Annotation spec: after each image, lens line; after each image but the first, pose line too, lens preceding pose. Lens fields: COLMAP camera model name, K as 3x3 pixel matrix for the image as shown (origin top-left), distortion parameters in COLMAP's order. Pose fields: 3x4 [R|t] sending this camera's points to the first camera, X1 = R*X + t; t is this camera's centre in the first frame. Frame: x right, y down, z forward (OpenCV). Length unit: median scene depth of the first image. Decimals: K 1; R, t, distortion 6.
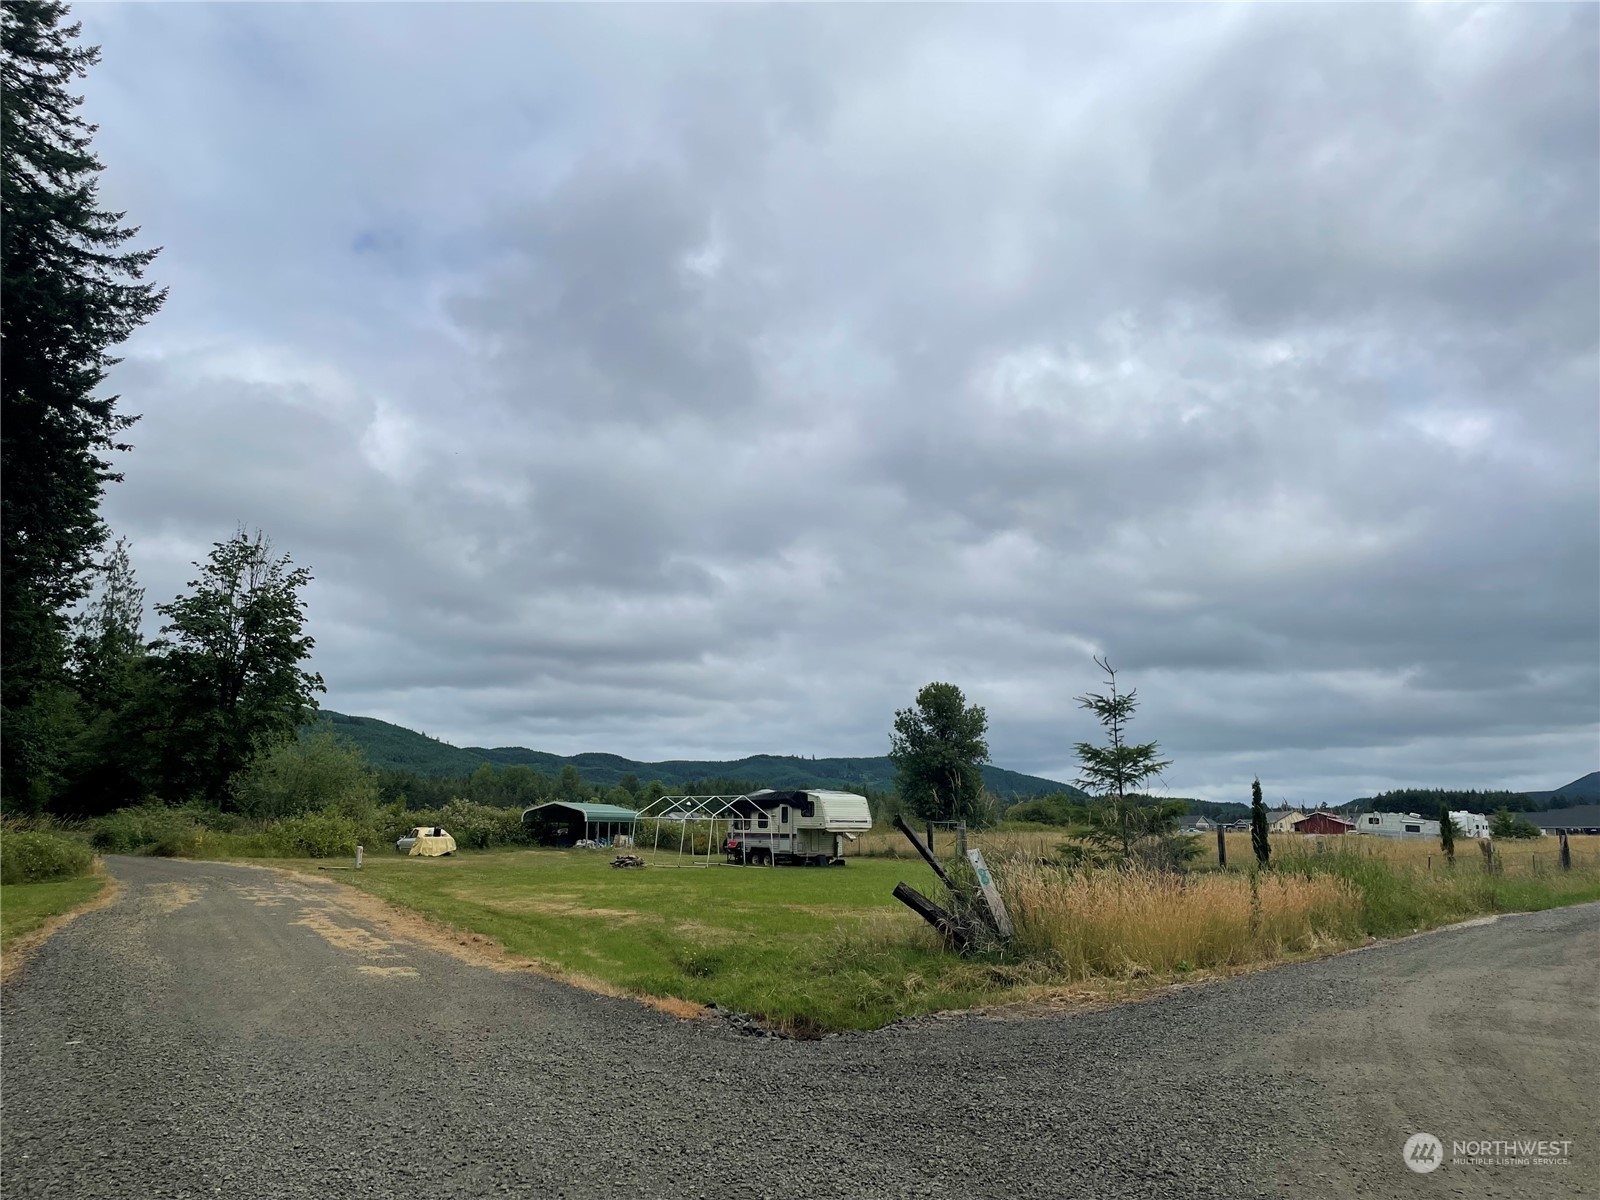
lens RADIAL K [[1227.9, 0, 798.5], [0, 1227.9, 584.0], [0, 0, 1]] dist [0.087702, -0.106570]
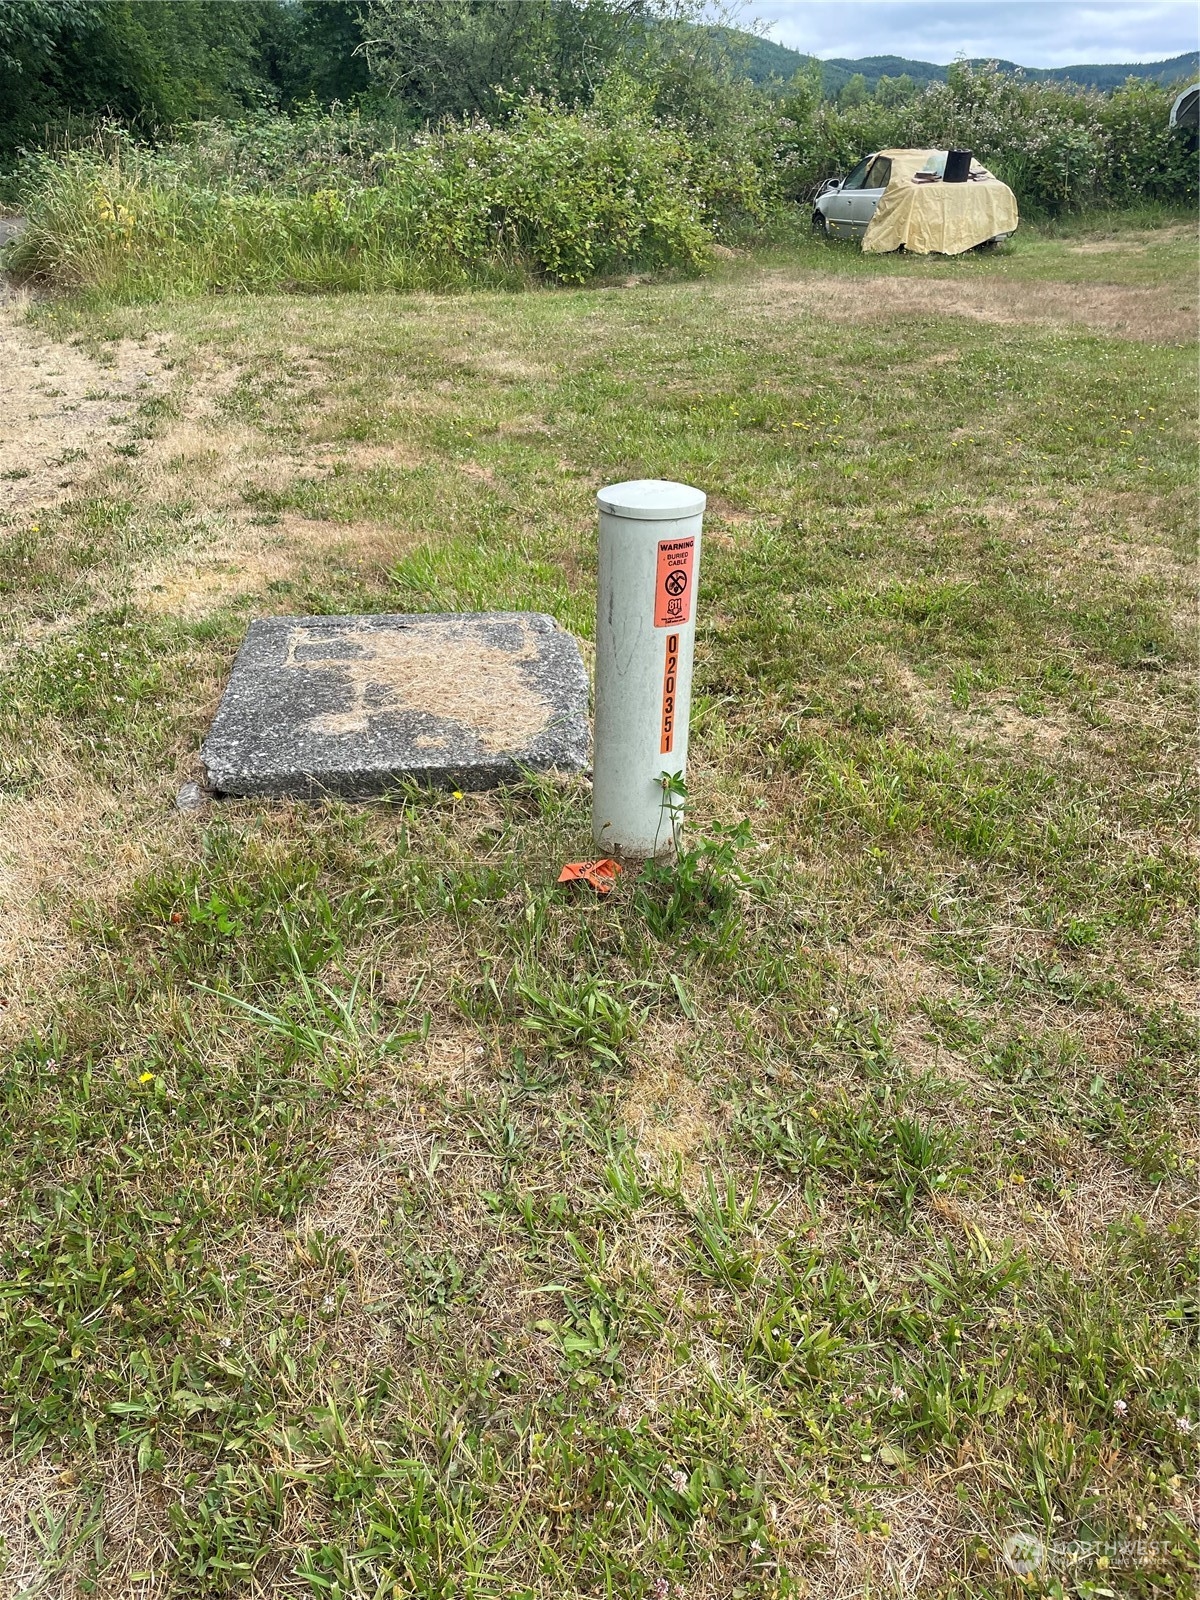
lens RADIAL K [[1227.9, 0, 600.0], [0, 1227.9, 800.0], [0, 0, 1]] dist [0.087702, -0.106570]
pose [[0.911878, 0.163653, -0.376426, -0.260612], [0.105601, 0.792673, 0.600432, 0.149058], [0.396645, -0.587271, 0.705539, 0.752117]]
